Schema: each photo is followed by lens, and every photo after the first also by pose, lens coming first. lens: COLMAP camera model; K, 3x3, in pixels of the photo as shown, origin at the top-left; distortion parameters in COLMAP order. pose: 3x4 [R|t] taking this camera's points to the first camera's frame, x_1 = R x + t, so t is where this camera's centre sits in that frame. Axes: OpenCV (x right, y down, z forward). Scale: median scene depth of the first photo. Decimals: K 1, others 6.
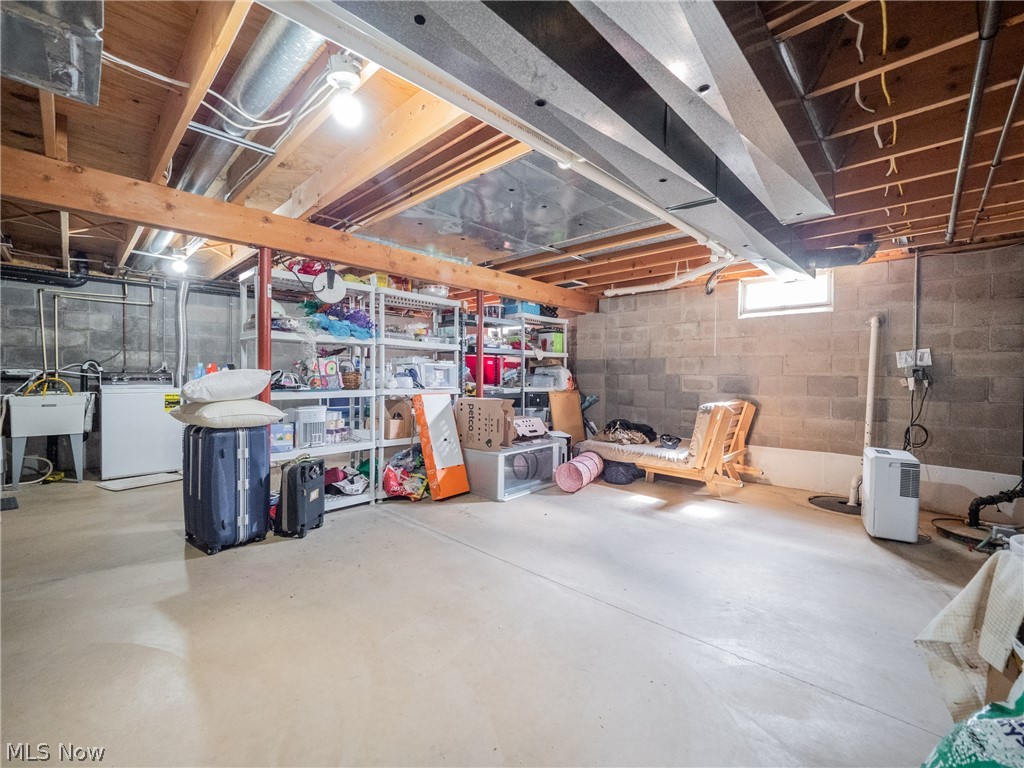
lens RADIAL K [[441.6, 0, 517.9], [0, 441.6, 380.3], [0, 0, 1]] dist [-0.002529, 0.001319]
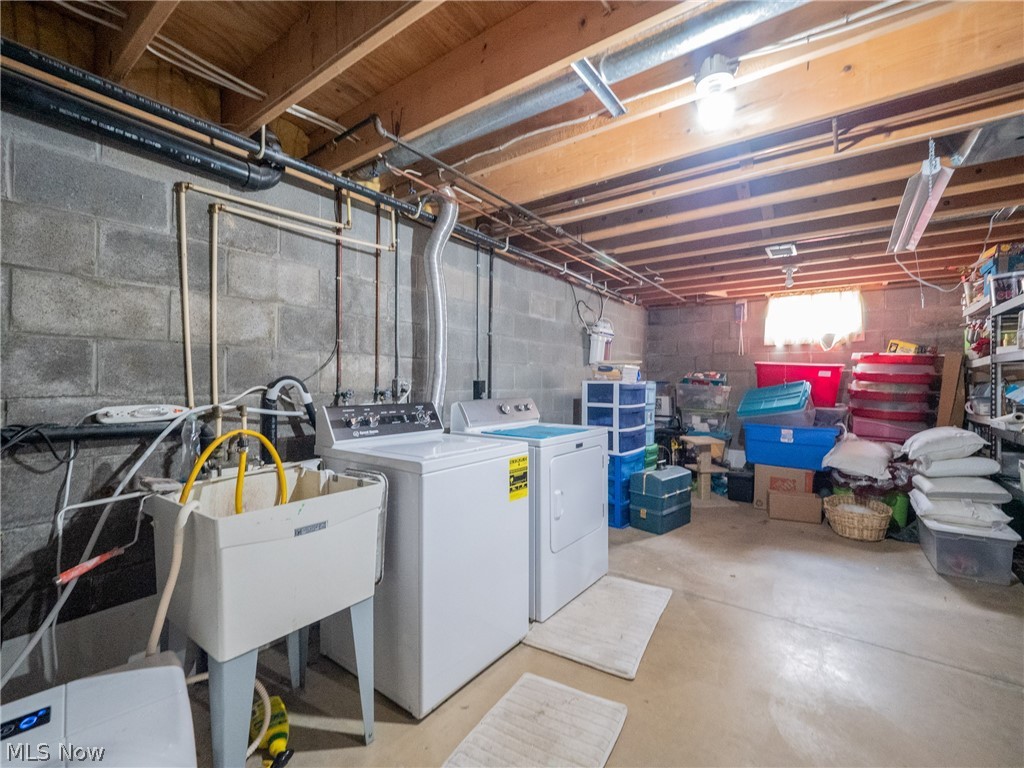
lens RADIAL K [[441.6, 0, 509.0], [0, 441.6, 383.6], [0, 0, 1]] dist [-0.002529, 0.001319]
pose [[0.989769, -0.006841, 0.142516, -0.829633], [0.007527, 0.999963, -0.004272, -0.036450], [-0.142481, 0.005301, 0.989783, 0.576551]]
